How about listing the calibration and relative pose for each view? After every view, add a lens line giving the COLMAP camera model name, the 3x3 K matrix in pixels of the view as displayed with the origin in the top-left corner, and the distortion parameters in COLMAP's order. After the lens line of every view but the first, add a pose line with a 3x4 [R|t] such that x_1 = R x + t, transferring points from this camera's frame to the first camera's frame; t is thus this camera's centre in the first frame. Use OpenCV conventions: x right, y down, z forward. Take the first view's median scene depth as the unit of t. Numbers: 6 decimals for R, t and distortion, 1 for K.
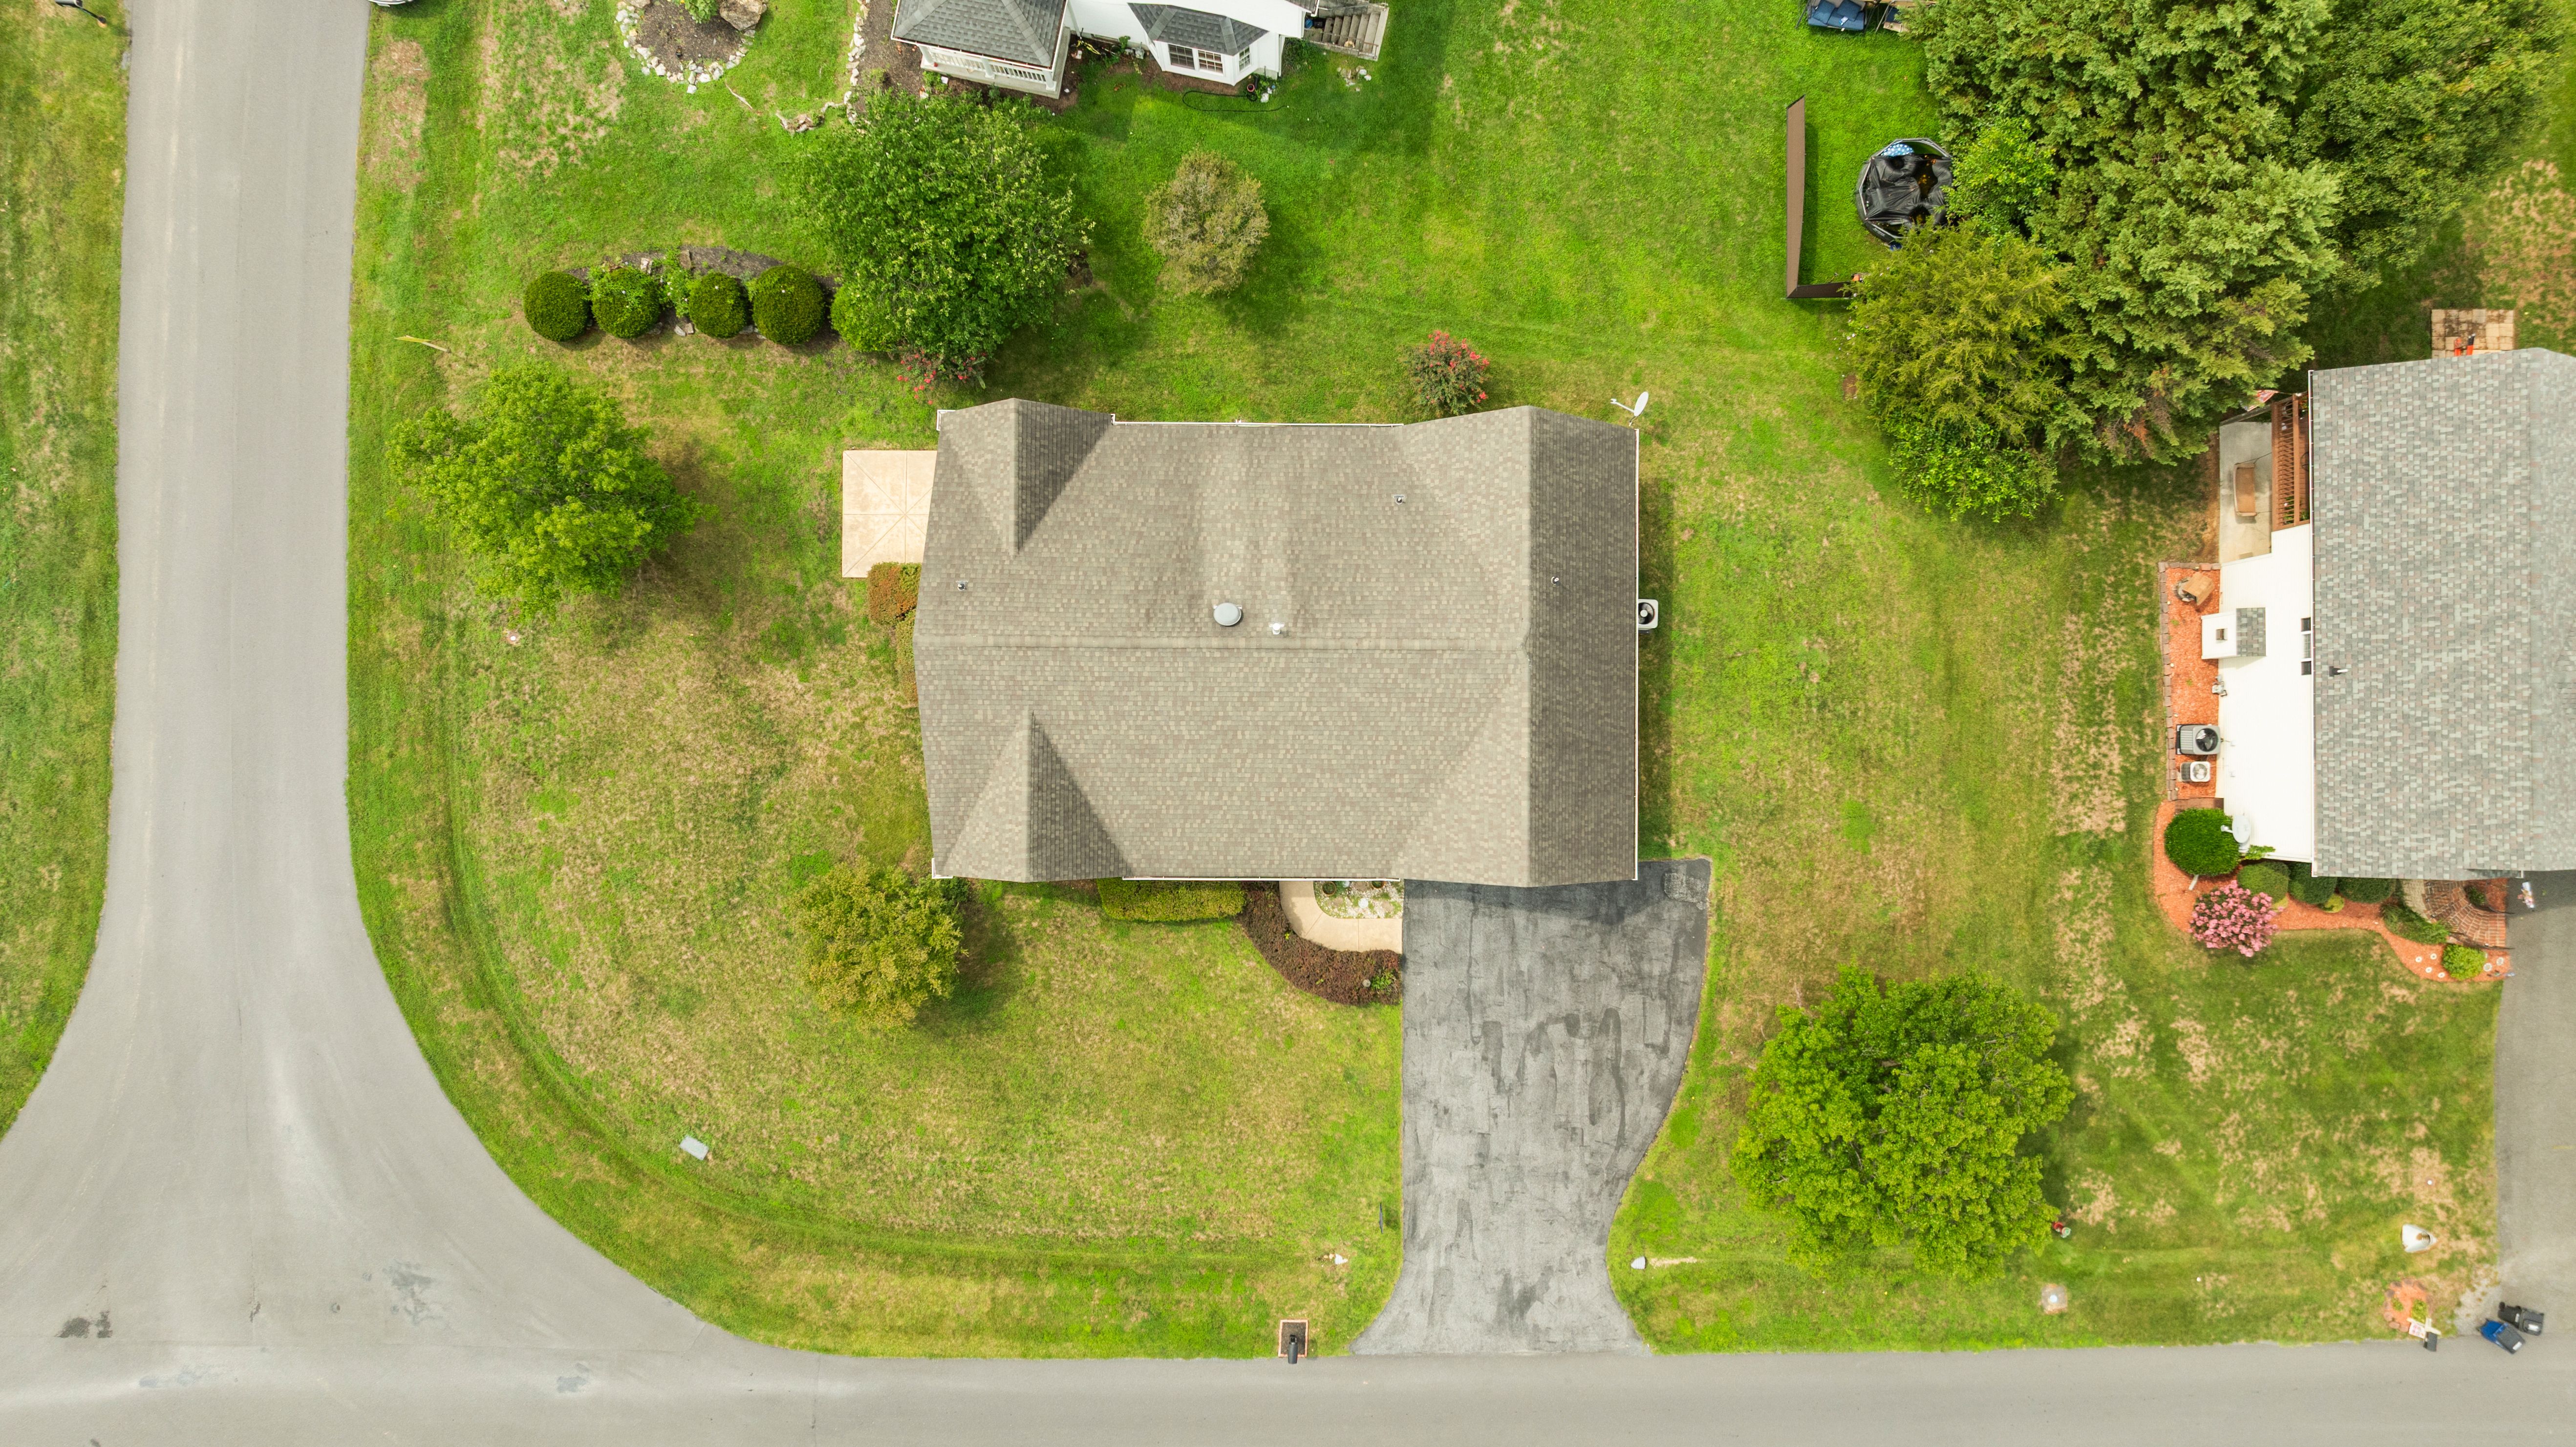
lens RADIAL K [[1798.6, 0, 1281.4], [0, 1798.6, 658.3], [0, 0, 1]] dist [-0.014385, 0.005081]
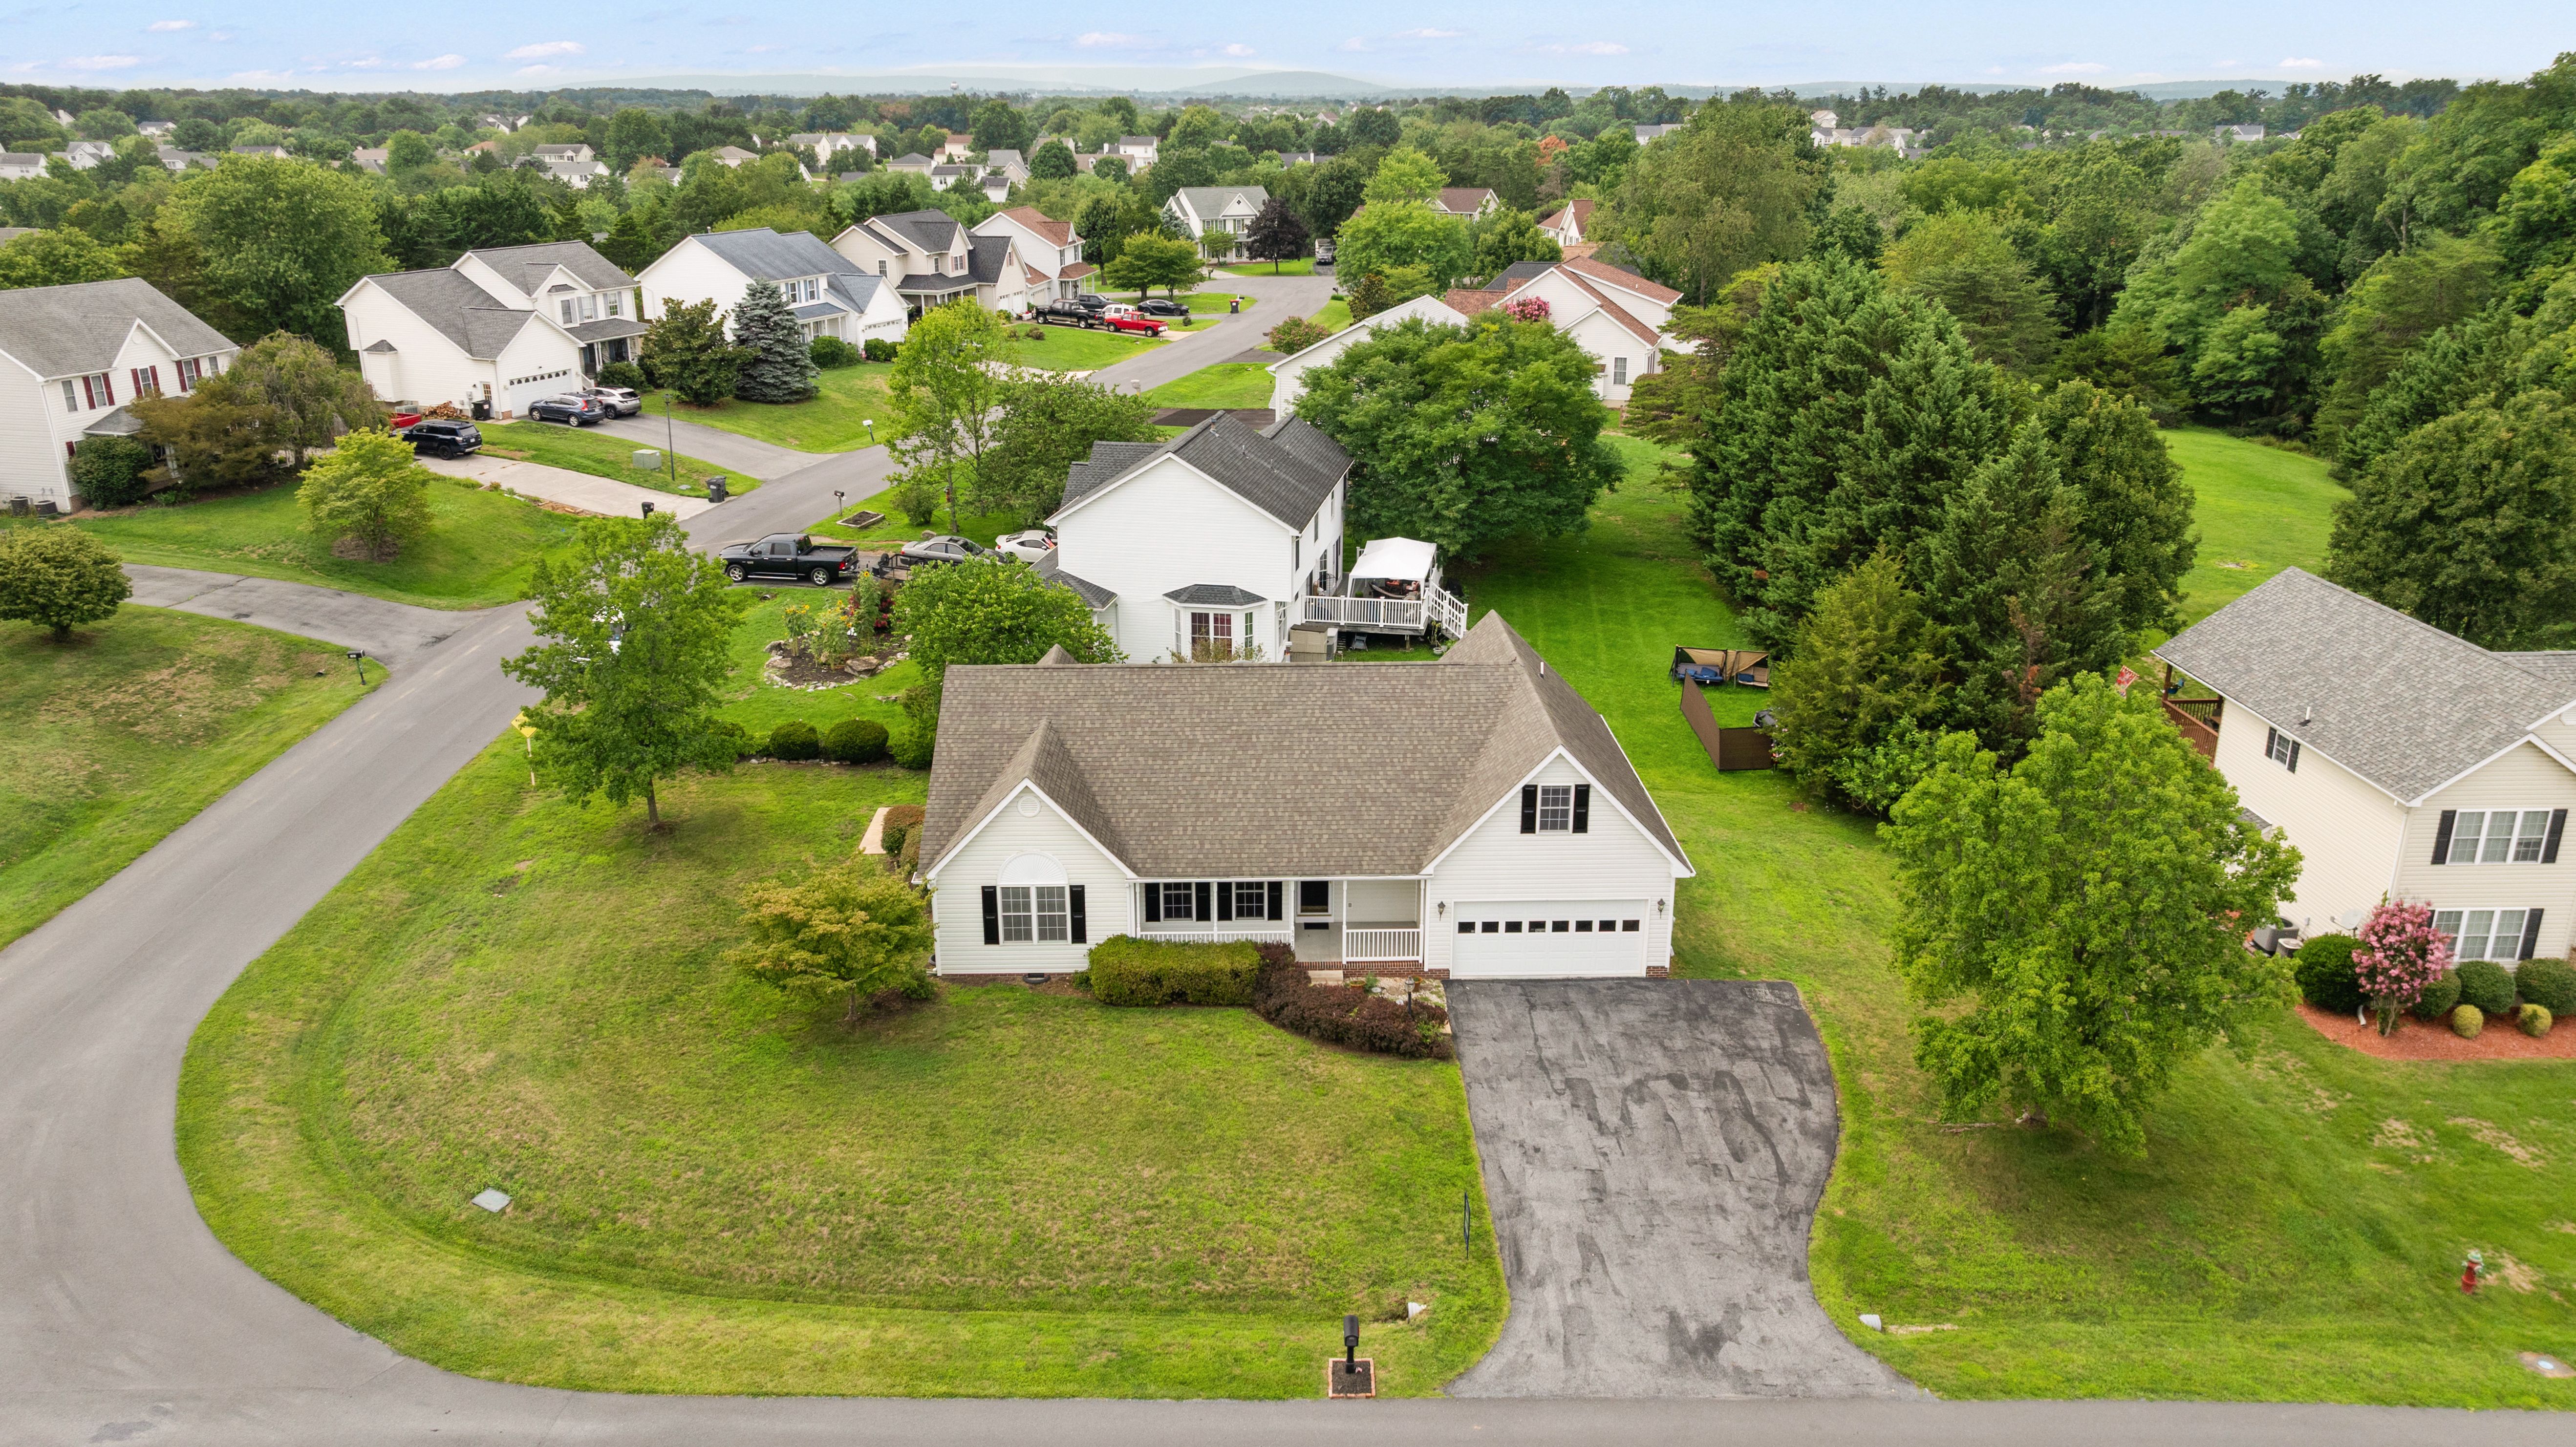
lens RADIAL K [[1798.6, 0, 1298.9], [0, 1798.6, 719.4], [0, 0, 1]] dist [-0.014385, 0.005081]
pose [[0.999281, -0.013277, 0.035523, -0.030462], [0.037923, 0.352762, -0.934944, 0.878110], [-0.000117, 0.935619, 0.353011, 0.572092]]
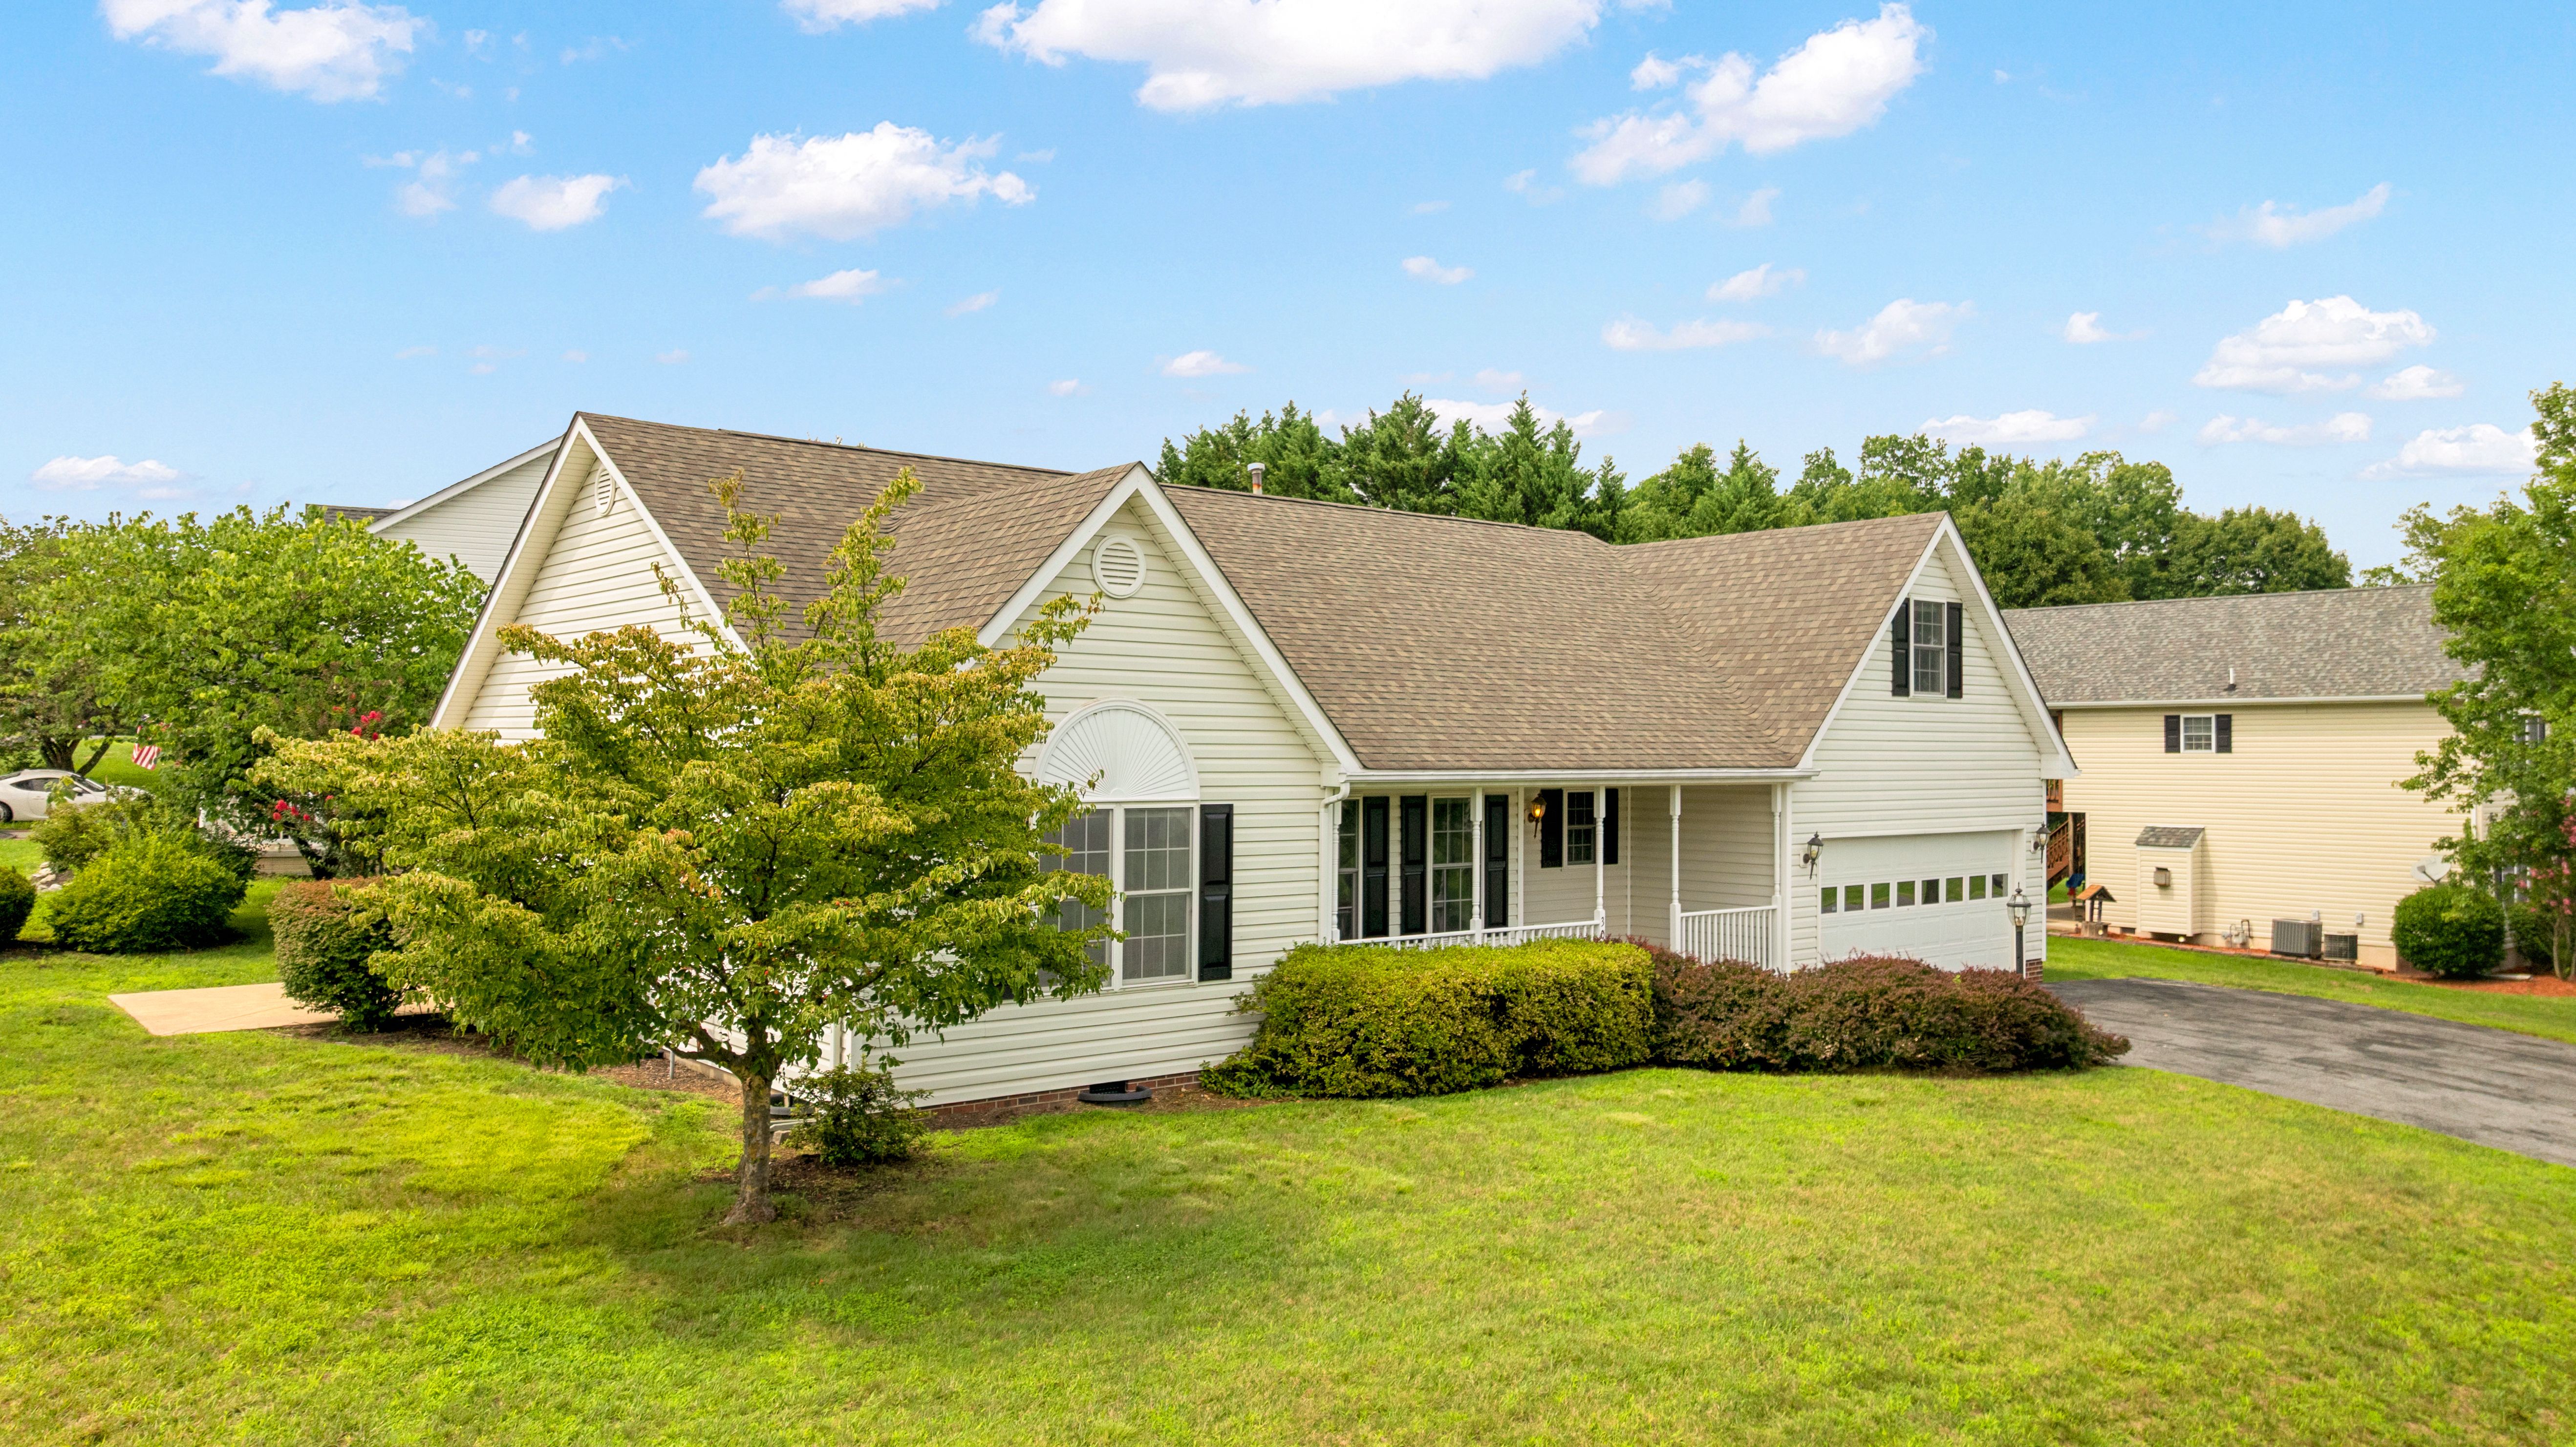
lens RADIAL K [[1798.6, 0, 1298.6], [0, 1798.6, 724.6], [0, 0, 1]] dist [-0.014385, 0.005081]
pose [[0.764725, 0.012257, 0.644241, -0.296103], [0.643716, 0.030052, -0.764674, 0.354536], [-0.028733, 0.999473, 0.015091, 0.926273]]
